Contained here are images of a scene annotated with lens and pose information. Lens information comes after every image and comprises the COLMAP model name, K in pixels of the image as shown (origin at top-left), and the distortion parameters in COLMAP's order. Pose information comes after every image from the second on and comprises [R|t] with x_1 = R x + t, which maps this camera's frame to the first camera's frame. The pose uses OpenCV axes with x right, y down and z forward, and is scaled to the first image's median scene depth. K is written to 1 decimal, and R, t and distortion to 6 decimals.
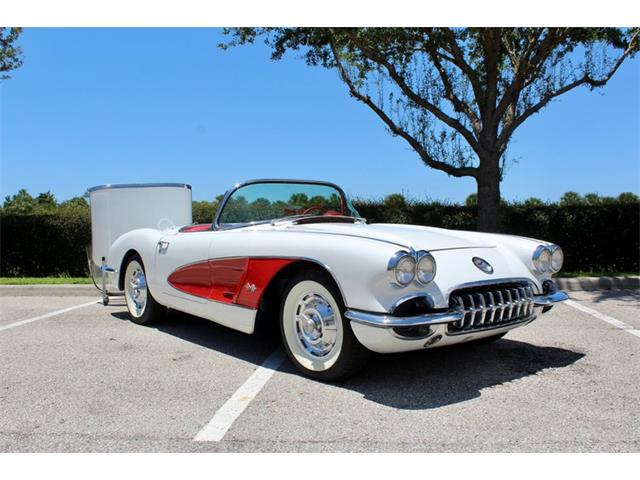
lens RADIAL K [[531.6, 0, 327.4], [0, 531.6, 249.2], [0, 0, 1]] dist [-0.152011, 0.120838]
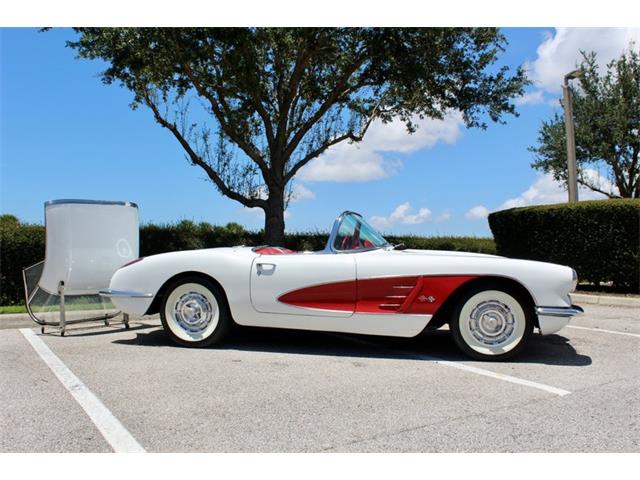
lens RADIAL K [[531.6, 0, 289.3], [0, 531.6, 239.2], [0, 0, 1]] dist [-0.152011, 0.120838]
pose [[0.833960, 0.031868, 0.550904, -0.310597], [0.005174, 0.997836, -0.065553, 0.002598], [-0.551801, 0.057519, 0.831990, 0.033062]]
